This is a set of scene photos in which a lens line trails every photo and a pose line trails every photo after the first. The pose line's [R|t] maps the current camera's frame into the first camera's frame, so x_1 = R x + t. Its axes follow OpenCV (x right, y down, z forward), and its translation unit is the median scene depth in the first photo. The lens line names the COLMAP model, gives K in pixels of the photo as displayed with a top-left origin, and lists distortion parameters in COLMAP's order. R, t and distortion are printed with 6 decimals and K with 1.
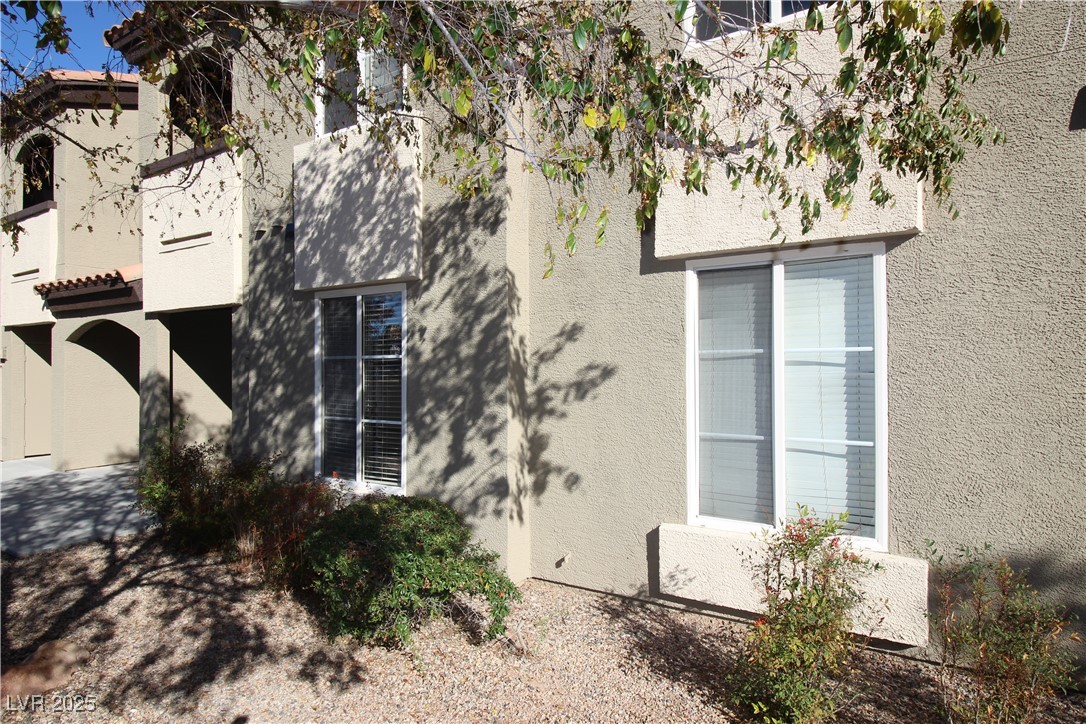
lens RADIAL K [[606.9, 0, 548.0], [0, 606.9, 363.0], [0, 0, 1]] dist [0.013326, -0.014990]
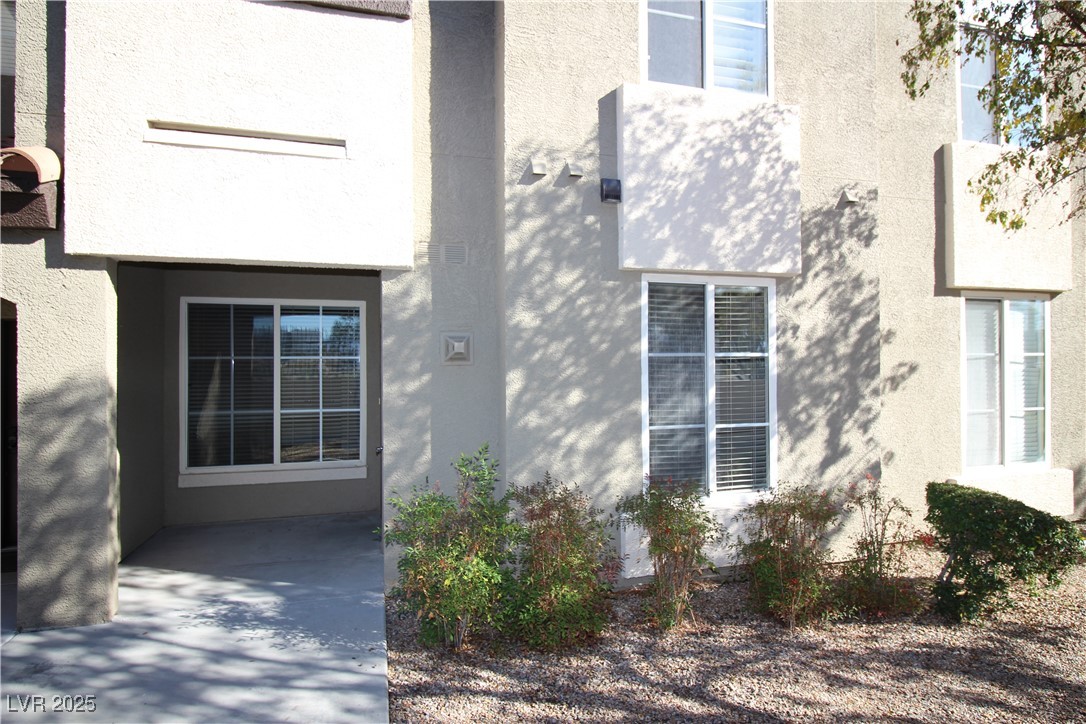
lens RADIAL K [[606.9, 0, 548.0], [0, 606.9, 363.0], [0, 0, 1]] dist [0.013326, -0.014990]
pose [[0.660313, 0.002692, 0.750985, -1.216446], [-0.001470, 0.999996, -0.002292, 0.006431], [-0.750989, 0.000410, 0.660315, 0.640418]]
